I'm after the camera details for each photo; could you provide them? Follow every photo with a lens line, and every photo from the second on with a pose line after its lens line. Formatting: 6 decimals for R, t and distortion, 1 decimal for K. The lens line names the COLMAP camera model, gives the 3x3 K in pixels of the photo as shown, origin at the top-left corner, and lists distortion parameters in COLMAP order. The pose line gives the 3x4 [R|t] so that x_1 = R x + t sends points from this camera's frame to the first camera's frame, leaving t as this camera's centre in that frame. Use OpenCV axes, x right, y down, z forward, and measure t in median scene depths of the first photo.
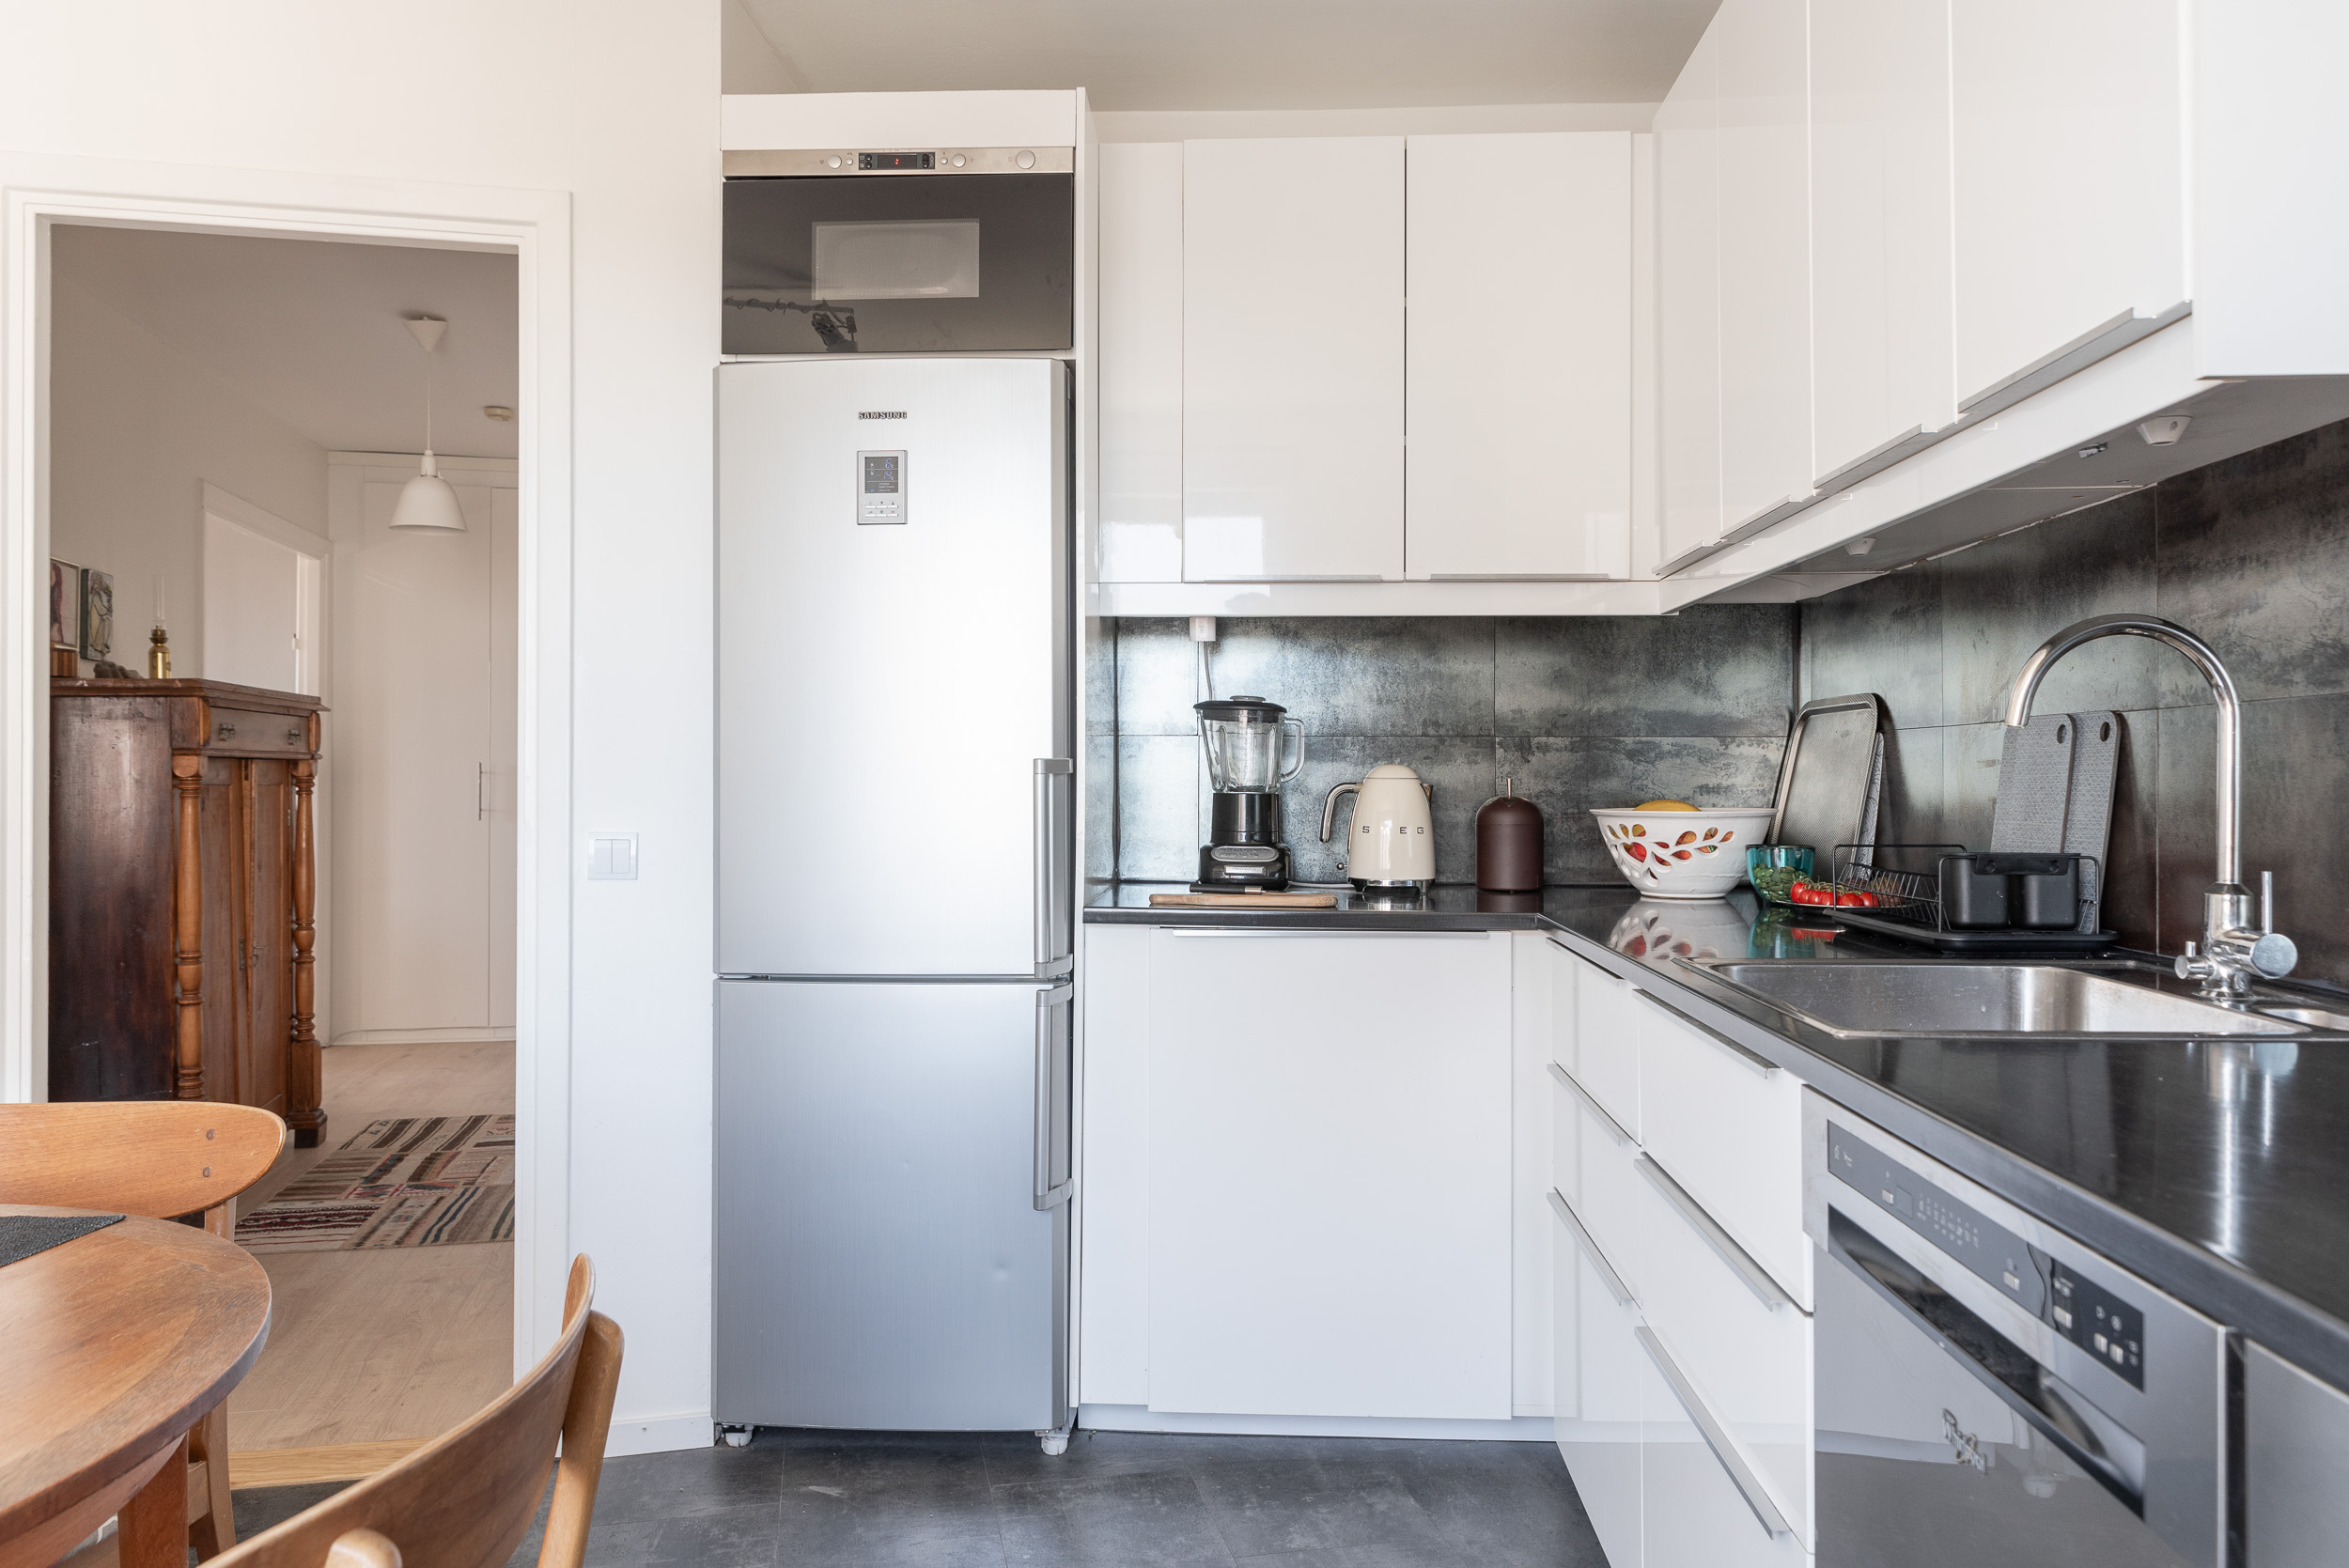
lens RADIAL K [[1562.7, 0, 1178.2], [0, 1562.7, 772.8], [0, 0, 1]] dist [0.004693, 0.005858]
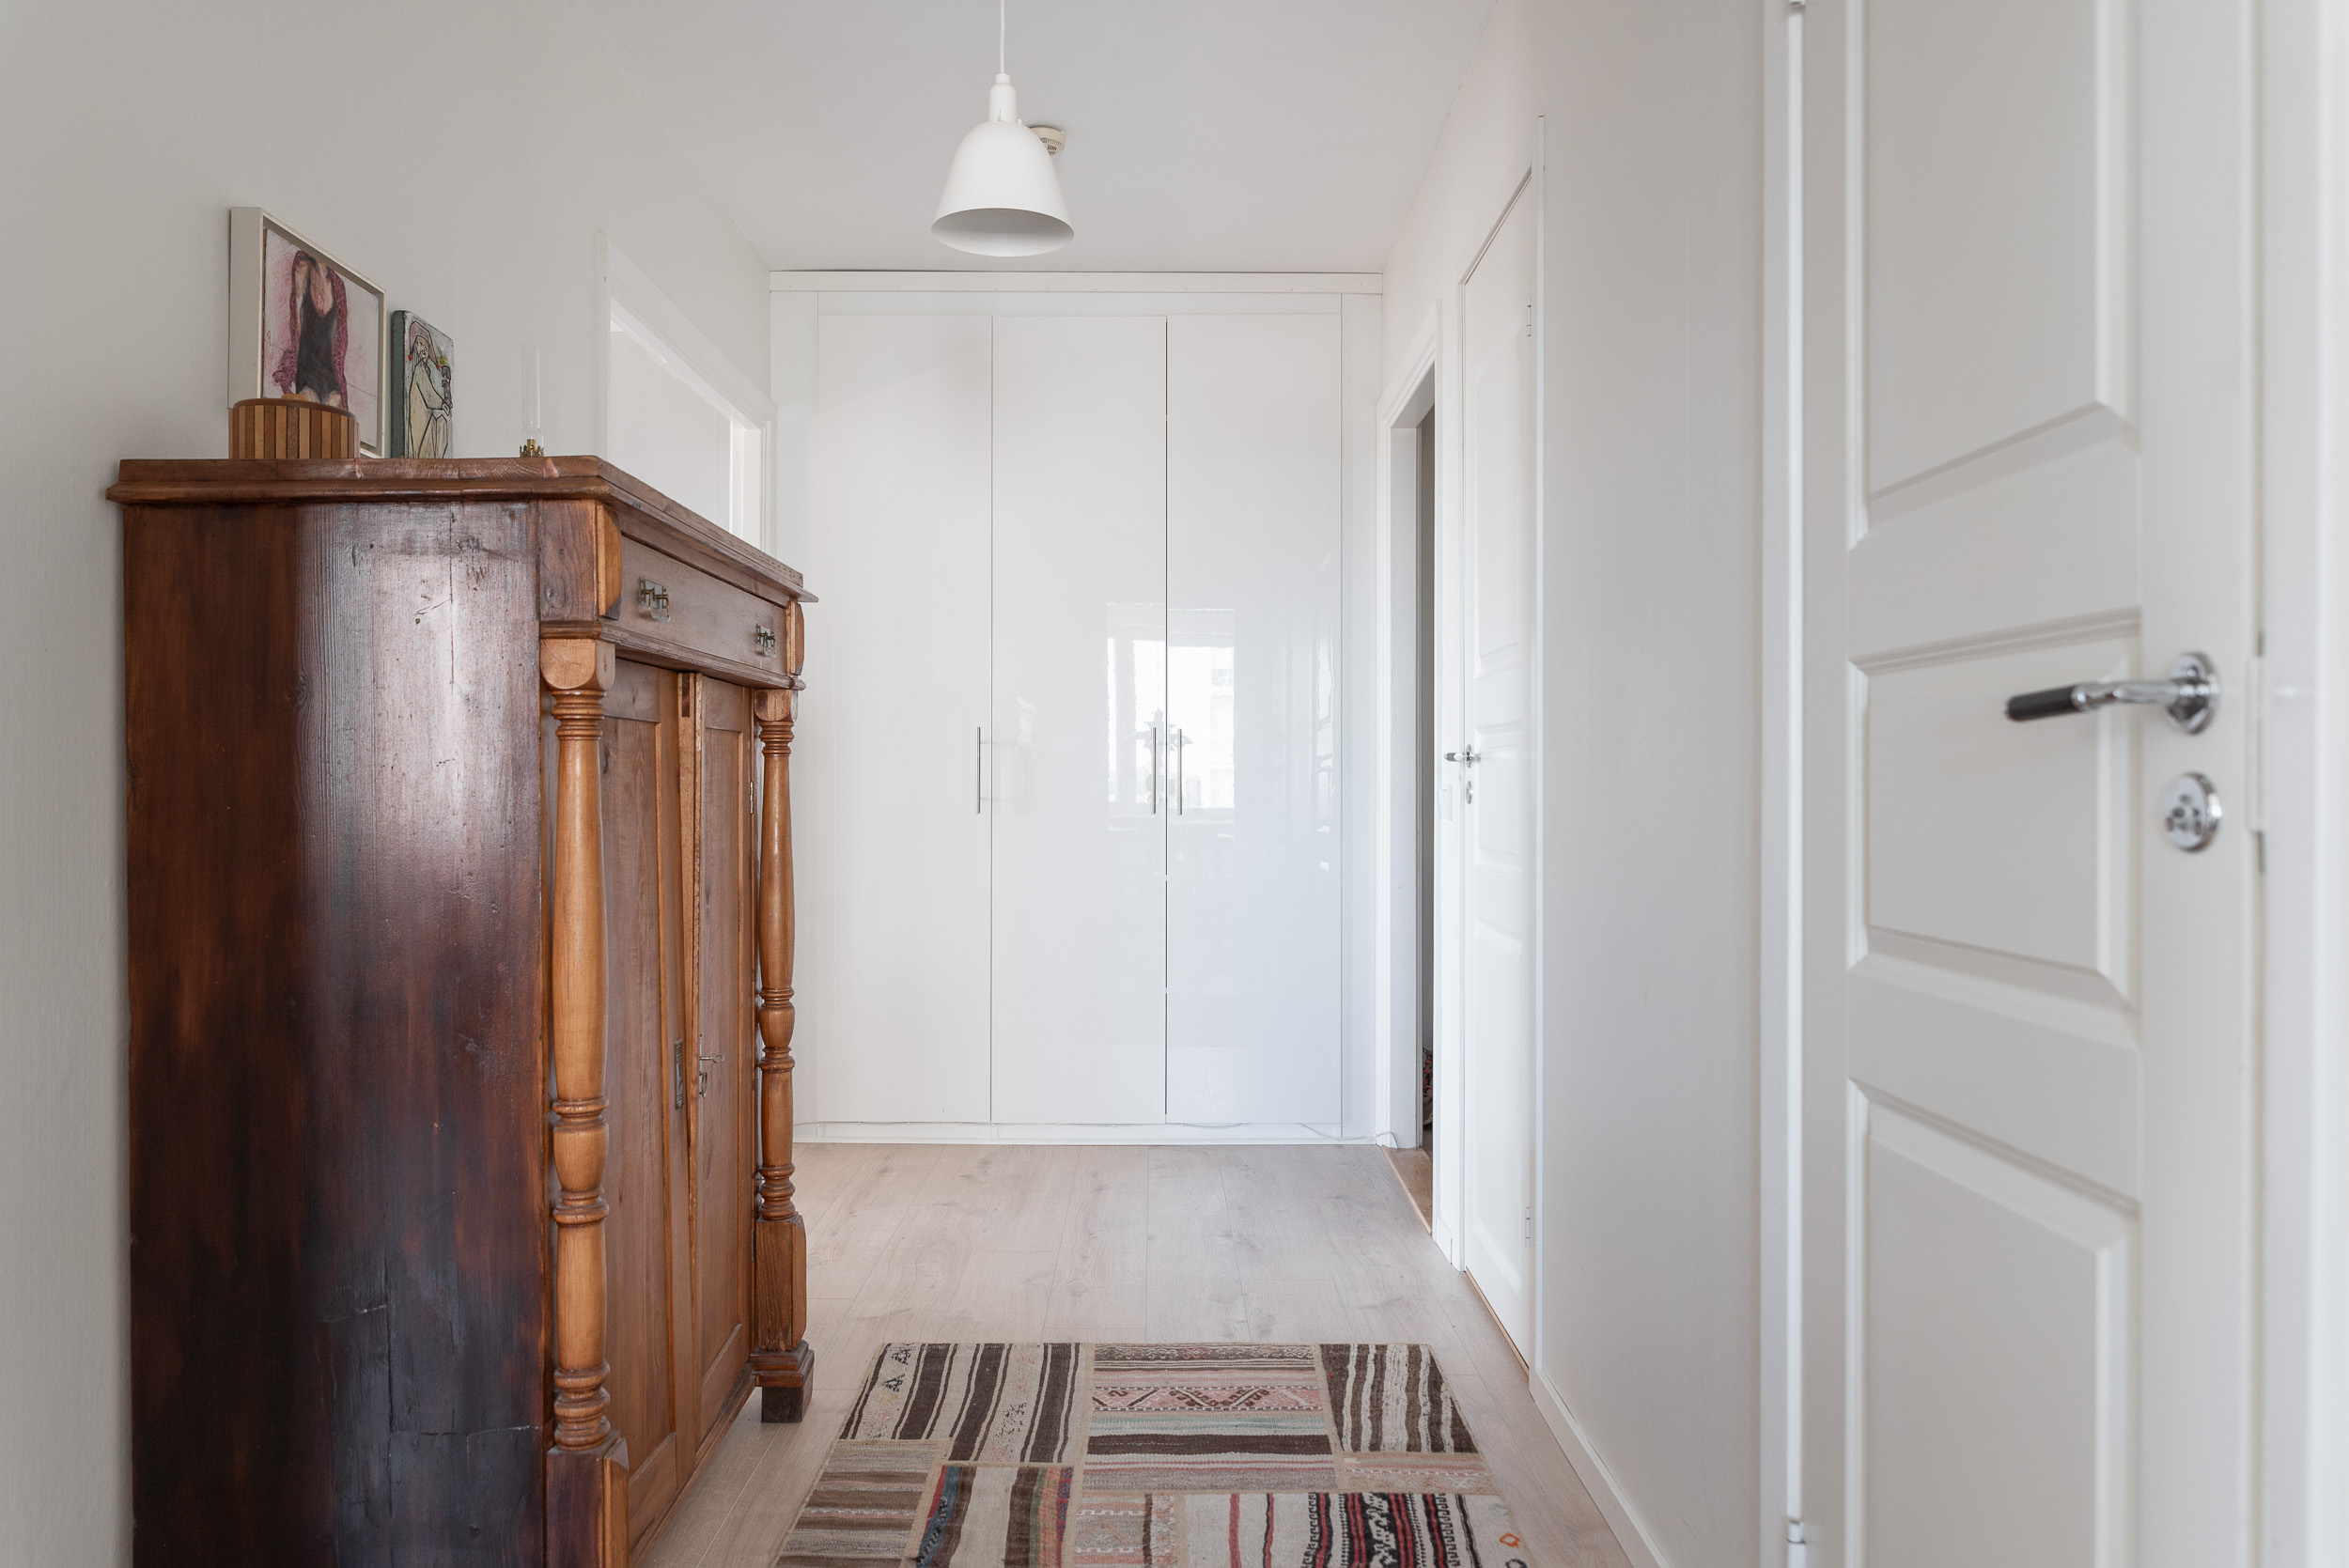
lens RADIAL K [[1562.7, 0, 1178.2], [0, 1562.7, 772.8], [0, 0, 1]] dist [0.004693, 0.005858]
pose [[0.978840, -0.003991, -0.204588, -0.344489], [0.003128, 0.999985, -0.004540, 0.024938], [0.204603, 0.003804, 0.978838, 0.553671]]
